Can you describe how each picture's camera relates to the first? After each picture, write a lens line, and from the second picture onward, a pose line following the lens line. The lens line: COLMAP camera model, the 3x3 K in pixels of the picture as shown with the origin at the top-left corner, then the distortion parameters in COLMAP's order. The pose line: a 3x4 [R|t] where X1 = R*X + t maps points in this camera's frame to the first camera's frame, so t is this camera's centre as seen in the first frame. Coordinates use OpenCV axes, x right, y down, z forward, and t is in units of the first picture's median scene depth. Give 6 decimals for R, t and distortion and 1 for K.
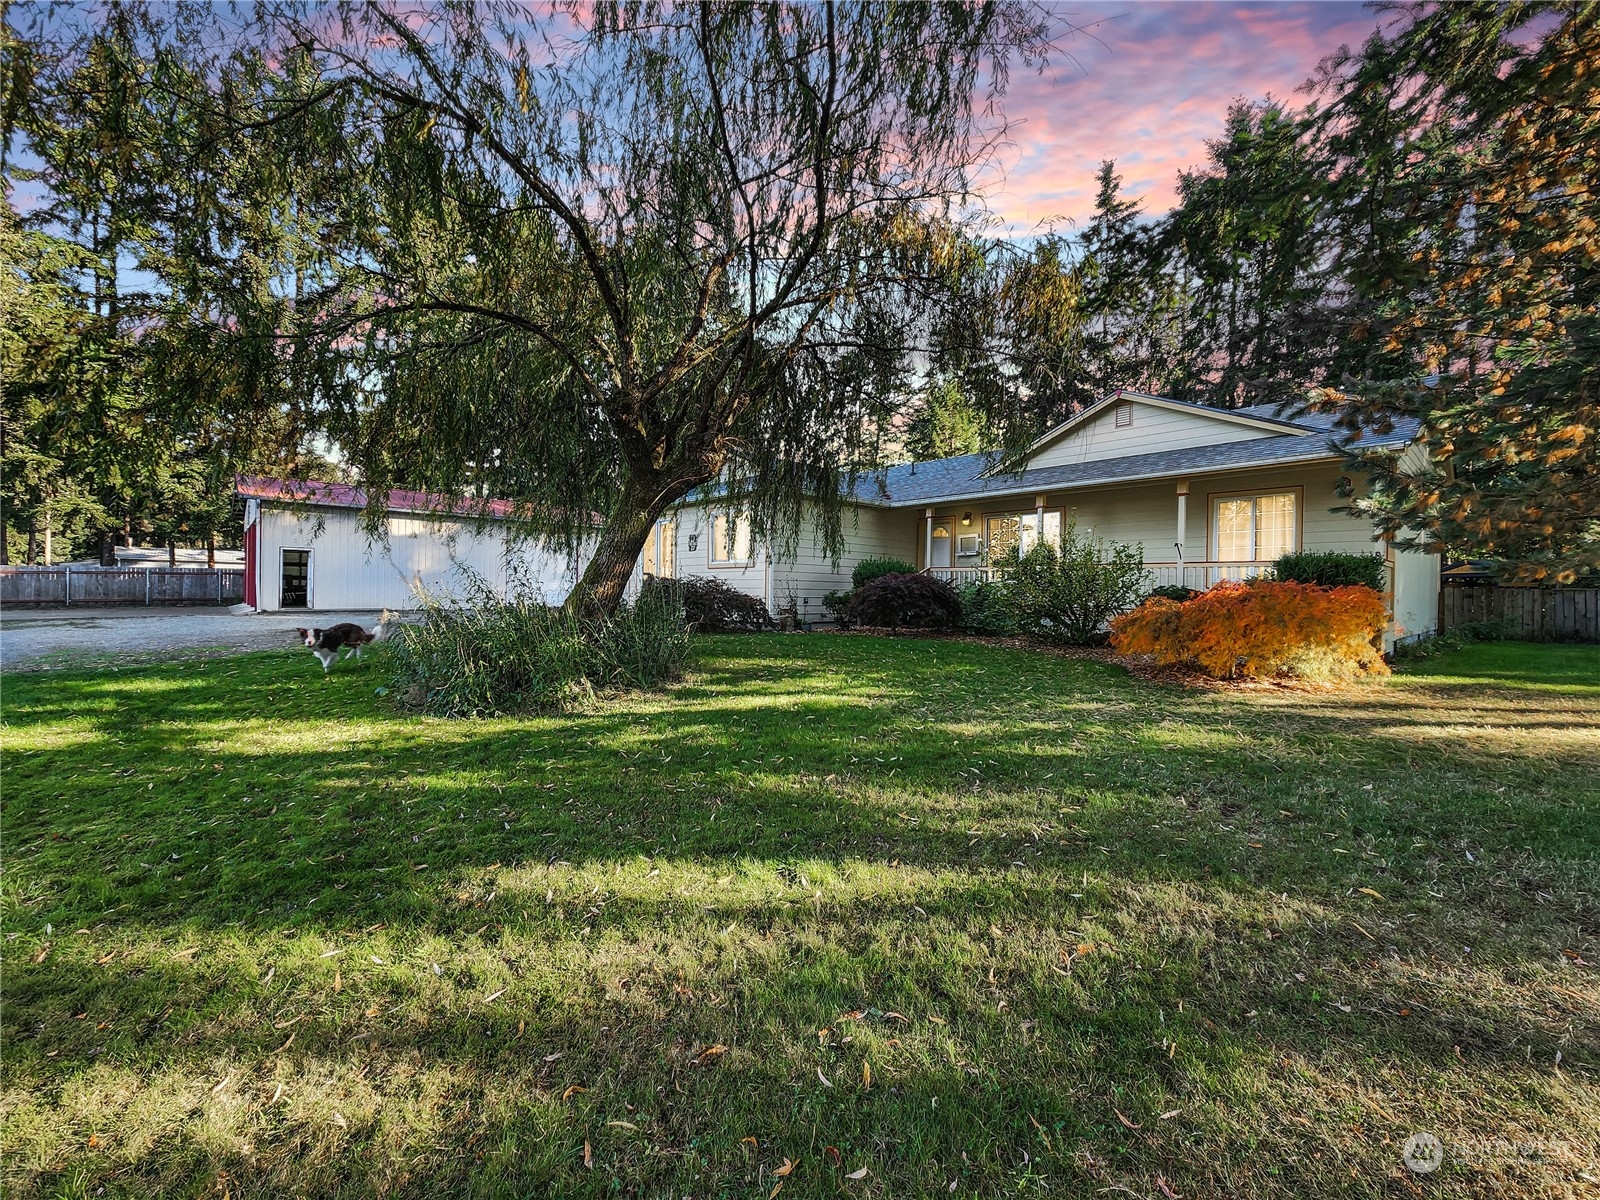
lens RADIAL K [[679.0, 0, 808.1], [0, 679.0, 569.5], [0, 0, 1]] dist [-0.016767, 0.009925]
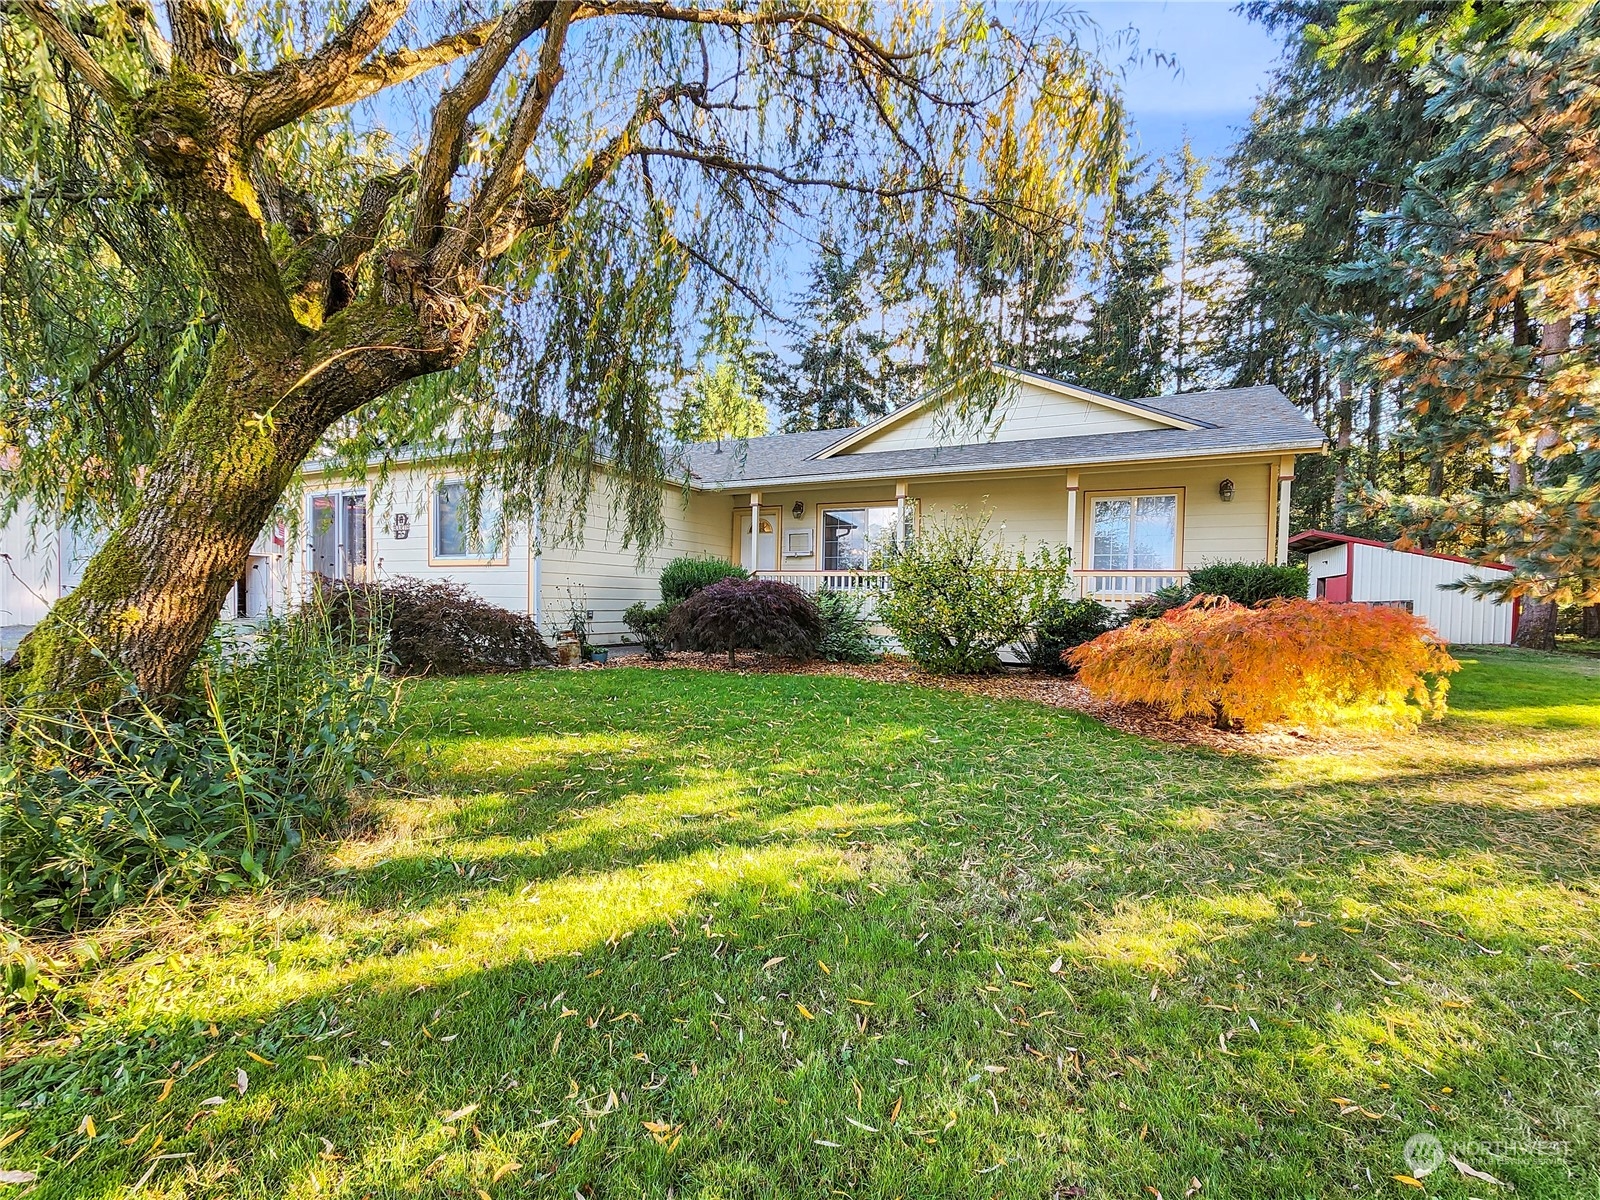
lens RADIAL K [[659.7, 0, 795.7], [0, 659.7, 599.7], [0, 0, 1]] dist [-0.000951, 0.000032]
pose [[0.931284, 0.001752, 0.364289, -0.058526], [-0.017496, 0.999050, 0.039923, 0.000001], [-0.363872, -0.043553, 0.930430, 0.323487]]
